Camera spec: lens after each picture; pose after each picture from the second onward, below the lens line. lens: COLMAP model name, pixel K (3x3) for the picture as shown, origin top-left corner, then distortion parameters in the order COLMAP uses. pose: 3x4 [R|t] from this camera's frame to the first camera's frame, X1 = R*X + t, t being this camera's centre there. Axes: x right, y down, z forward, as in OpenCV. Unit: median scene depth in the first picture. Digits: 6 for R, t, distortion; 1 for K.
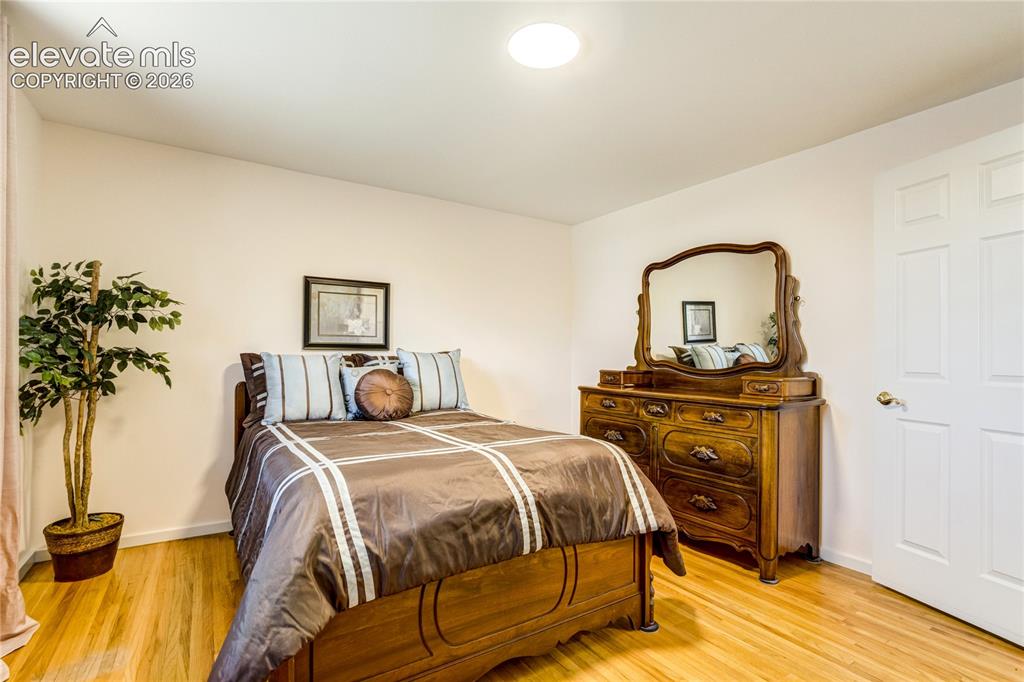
lens RADIAL K [[474.9, 0, 513.7], [0, 474.9, 351.7], [0, 0, 1]] dist [-0.033197, 0.012499]
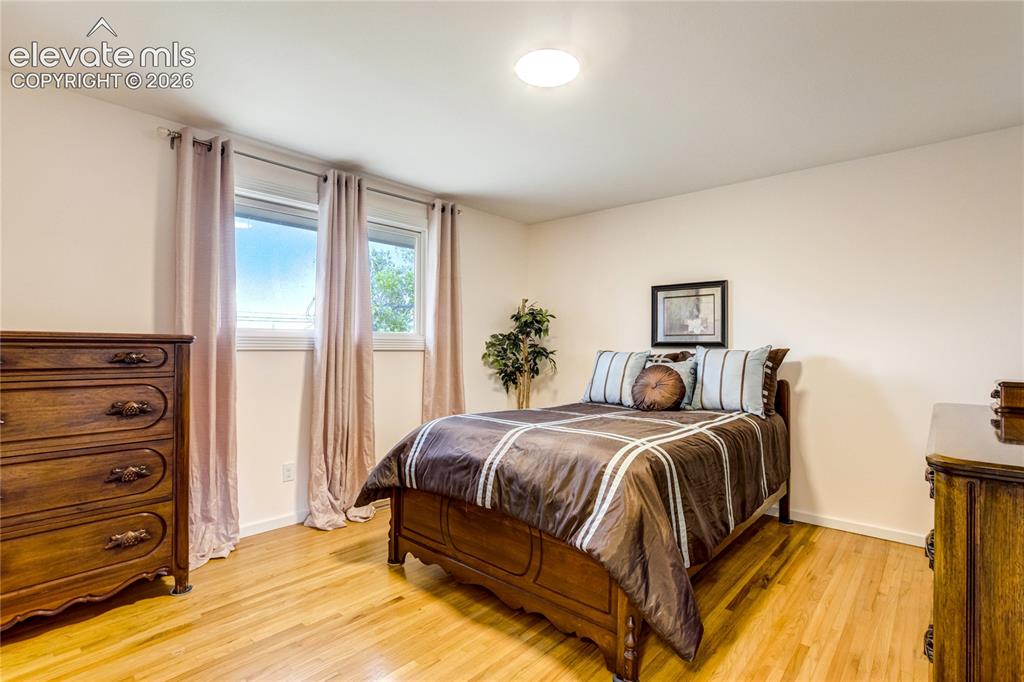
lens RADIAL K [[474.9, 0, 514.2], [0, 474.9, 336.9], [0, 0, 1]] dist [-0.033197, 0.012499]
pose [[0.248544, -0.021903, -0.968373, 0.625837], [0.002352, 0.999755, -0.022009, -0.006504], [0.968618, 0.003193, 0.248535, 0.357701]]
